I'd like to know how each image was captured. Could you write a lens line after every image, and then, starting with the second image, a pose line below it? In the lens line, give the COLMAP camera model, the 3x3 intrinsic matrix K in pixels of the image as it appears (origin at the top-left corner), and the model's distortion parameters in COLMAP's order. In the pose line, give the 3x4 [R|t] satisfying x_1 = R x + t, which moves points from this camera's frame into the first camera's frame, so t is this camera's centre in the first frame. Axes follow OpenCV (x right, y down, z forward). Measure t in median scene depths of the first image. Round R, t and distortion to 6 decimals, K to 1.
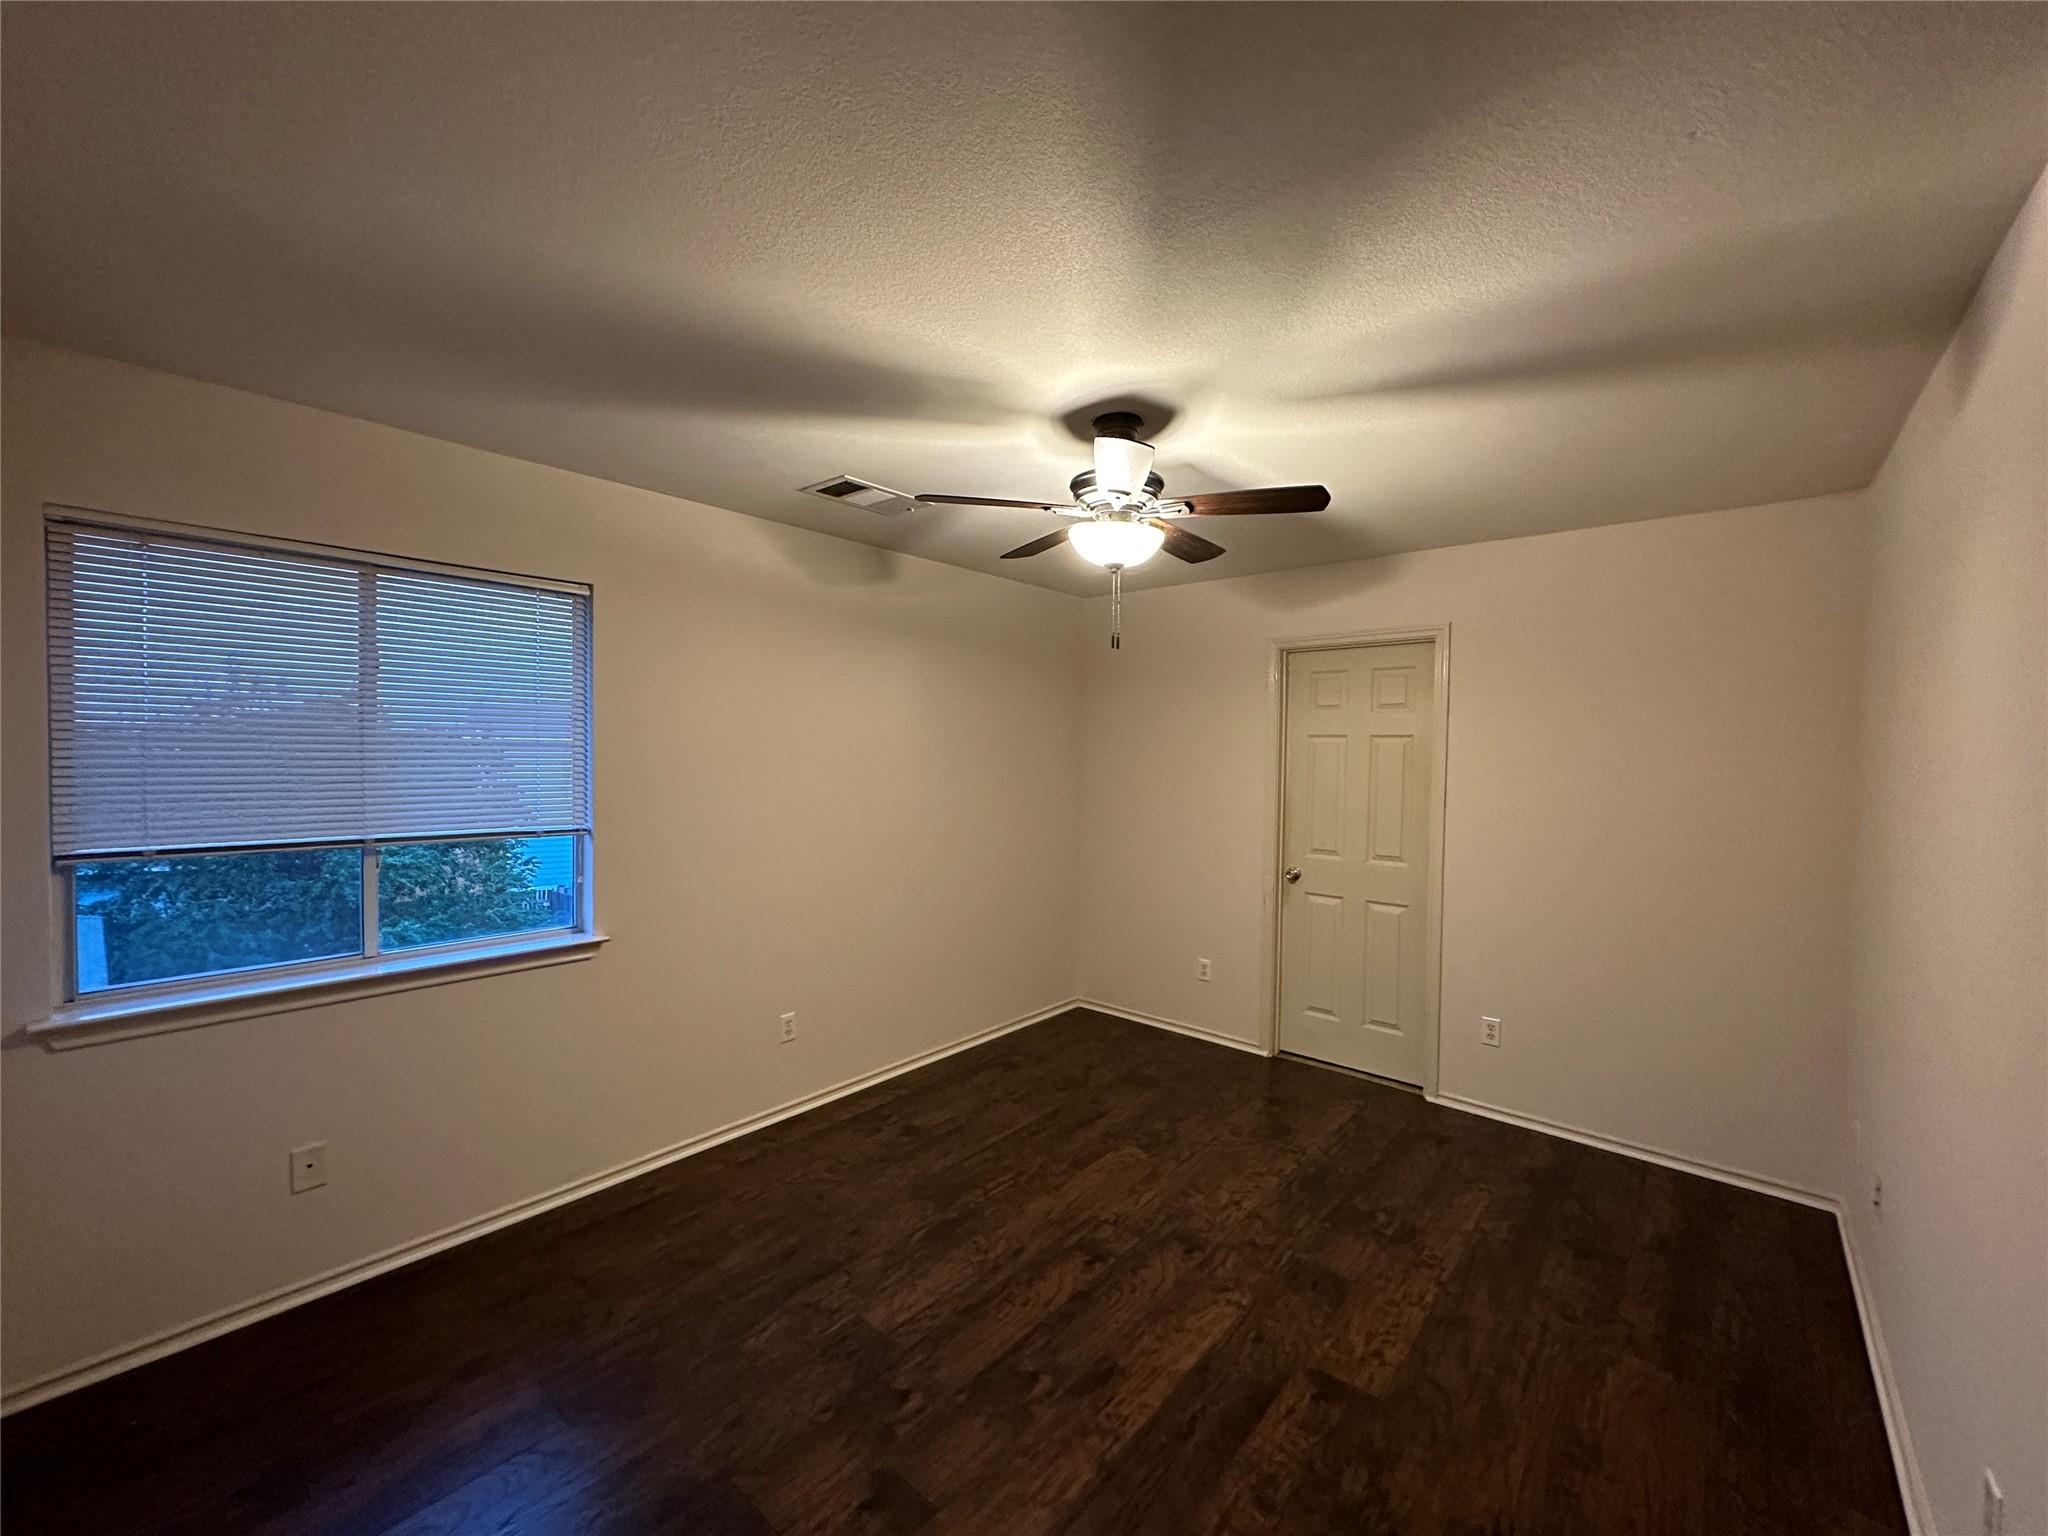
lens RADIAL K [[814.8, 0, 1024.0], [0, 814.8, 768.0], [0, 0, 1]] dist [-0.001053, -0.000099]
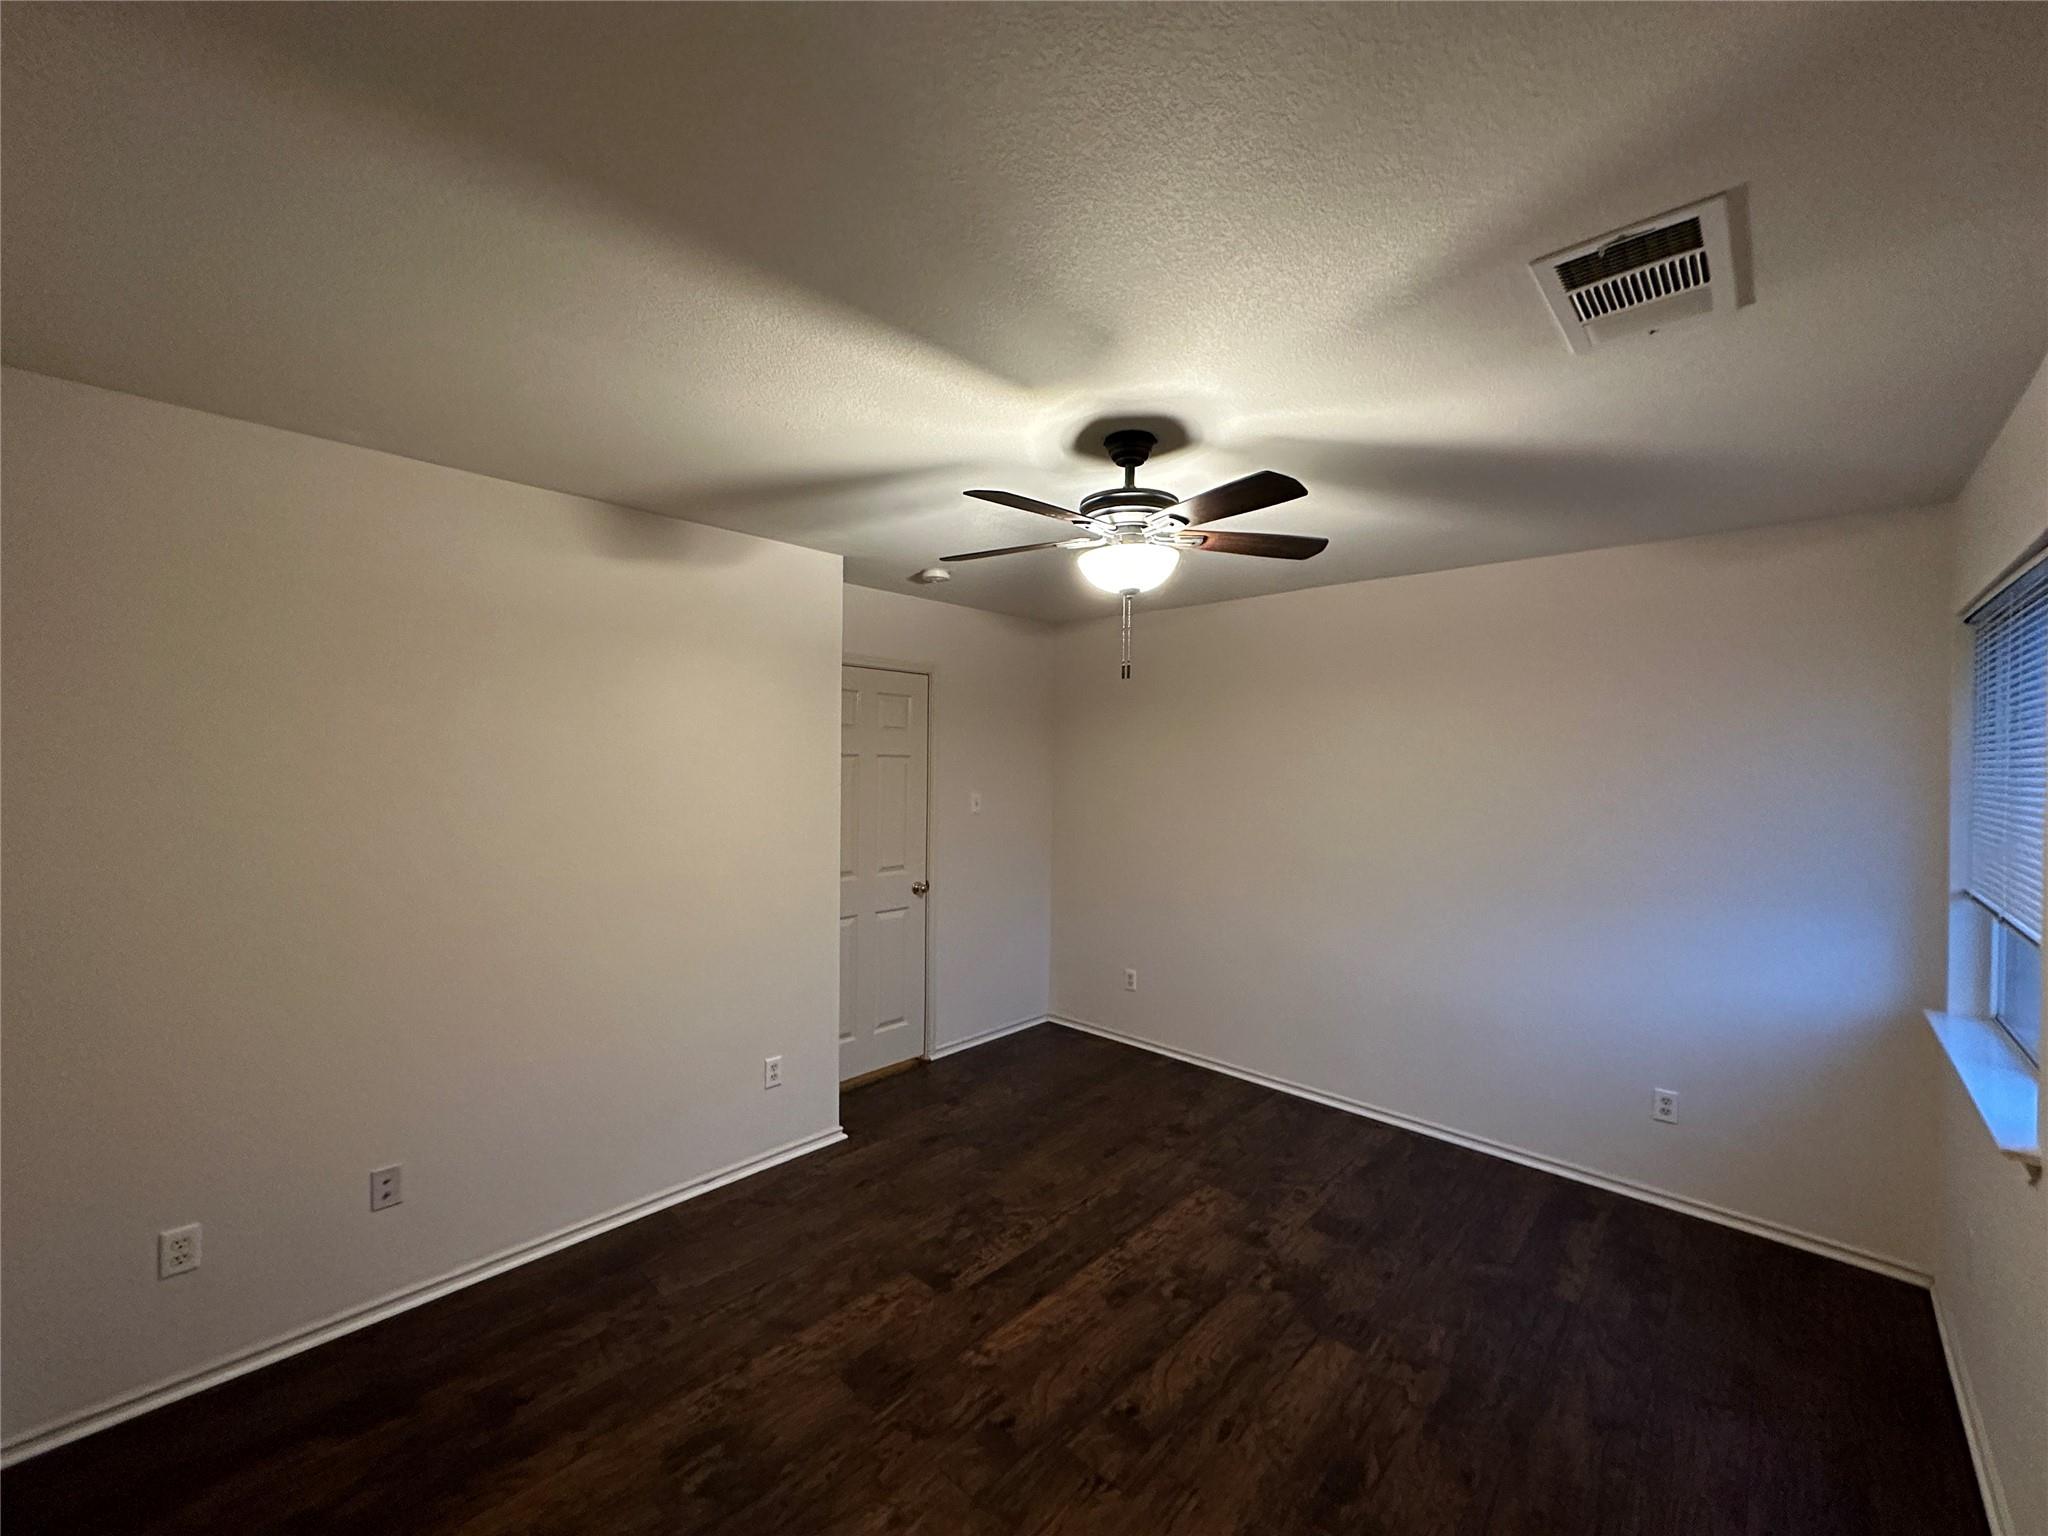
lens RADIAL K [[814.8, 0, 1024.0], [0, 814.8, 768.0], [0, 0, 1]] dist [-0.001053, -0.000099]
pose [[-0.998955, -0.026201, 0.037461, 0.195124], [-0.024836, 0.999026, 0.036461, -0.075994], [-0.038380, 0.035493, -0.998633, 1.985628]]
